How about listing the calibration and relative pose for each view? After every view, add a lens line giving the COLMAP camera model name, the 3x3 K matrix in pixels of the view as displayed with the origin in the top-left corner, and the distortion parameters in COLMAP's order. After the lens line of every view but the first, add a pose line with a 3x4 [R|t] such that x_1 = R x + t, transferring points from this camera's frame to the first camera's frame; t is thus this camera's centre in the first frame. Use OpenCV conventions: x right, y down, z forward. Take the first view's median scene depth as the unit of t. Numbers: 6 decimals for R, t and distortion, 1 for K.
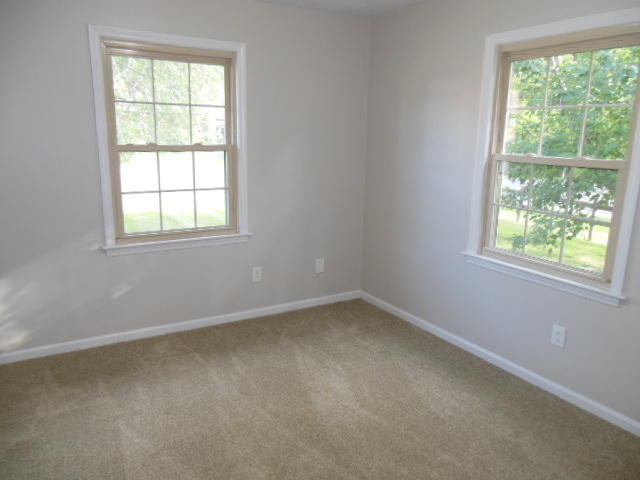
lens RADIAL K [[496.0, 0, 320.0], [0, 496.0, 240.0], [0, 0, 1]] dist [-0.063983, 0.142427]
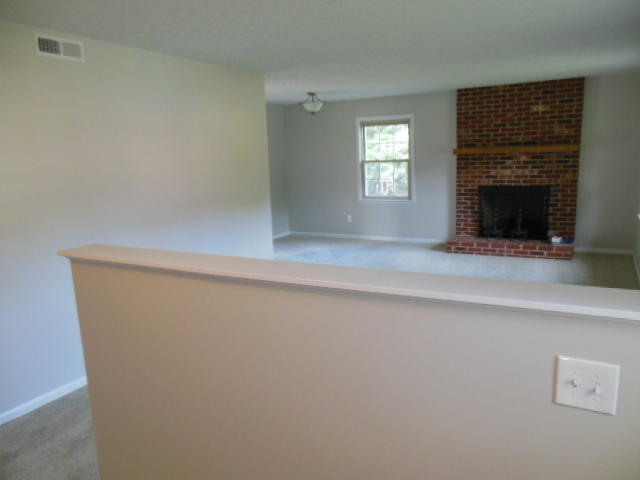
lens RADIAL K [[496.0, 0, 320.0], [0, 496.0, 240.0], [0, 0, 1]] dist [-0.063983, 0.142427]
pose [[0.478191, 0.110797, -0.871239, 1.661756], [-0.152734, 0.987386, 0.041738, 0.136500], [0.864873, 0.113109, 0.489082, -0.391857]]
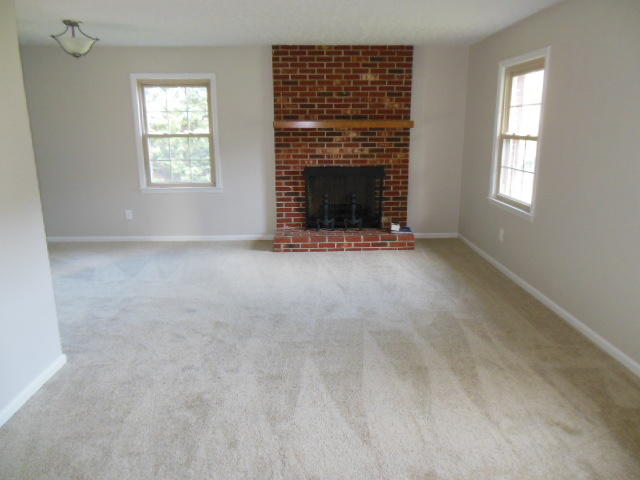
lens RADIAL K [[496.0, 0, 320.0], [0, 496.0, 240.0], [0, 0, 1]] dist [-0.063983, 0.142427]
pose [[0.864751, 0.084572, -0.495029, 1.055855], [-0.088569, 0.995951, 0.015433, 0.115033], [0.494329, 0.030498, 0.868739, -0.278255]]
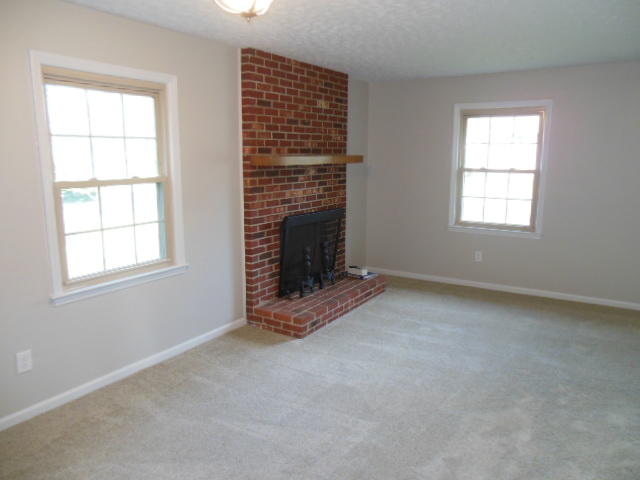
lens RADIAL K [[496.0, 0, 320.0], [0, 496.0, 240.0], [0, 0, 1]] dist [-0.063983, 0.142427]
pose [[0.899926, -0.102480, 0.423830, -0.348769], [0.124259, 0.991960, -0.023990, -0.005469], [-0.417963, 0.074254, 0.905424, -0.010968]]
